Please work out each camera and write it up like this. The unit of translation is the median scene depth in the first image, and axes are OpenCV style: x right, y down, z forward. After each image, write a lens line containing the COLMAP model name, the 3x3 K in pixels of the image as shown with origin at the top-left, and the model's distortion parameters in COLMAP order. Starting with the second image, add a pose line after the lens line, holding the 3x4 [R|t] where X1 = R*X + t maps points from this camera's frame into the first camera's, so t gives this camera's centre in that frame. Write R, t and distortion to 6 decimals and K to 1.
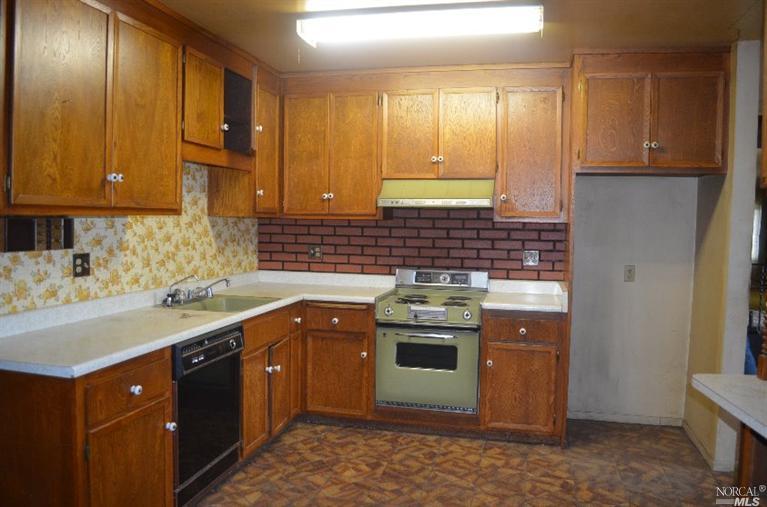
lens RADIAL K [[621.7, 0, 383.5], [0, 621.7, 253.5], [0, 0, 1]] dist [-0.078227, 0.001727]
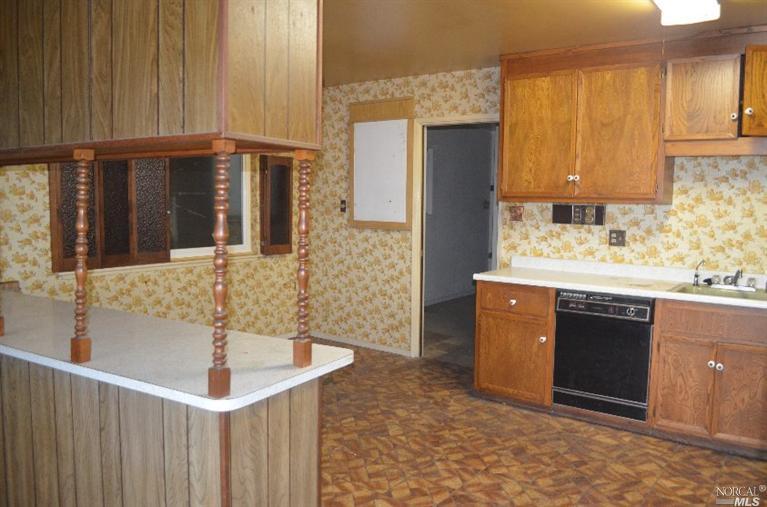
lens RADIAL K [[621.7, 0, 383.5], [0, 621.7, 253.5], [0, 0, 1]] dist [-0.078227, 0.001727]
pose [[-0.420374, 0.054508, -0.905712, 1.008997], [-0.074866, 0.992707, 0.094492, -0.038927], [0.904257, 0.107529, -0.413228, 1.048470]]
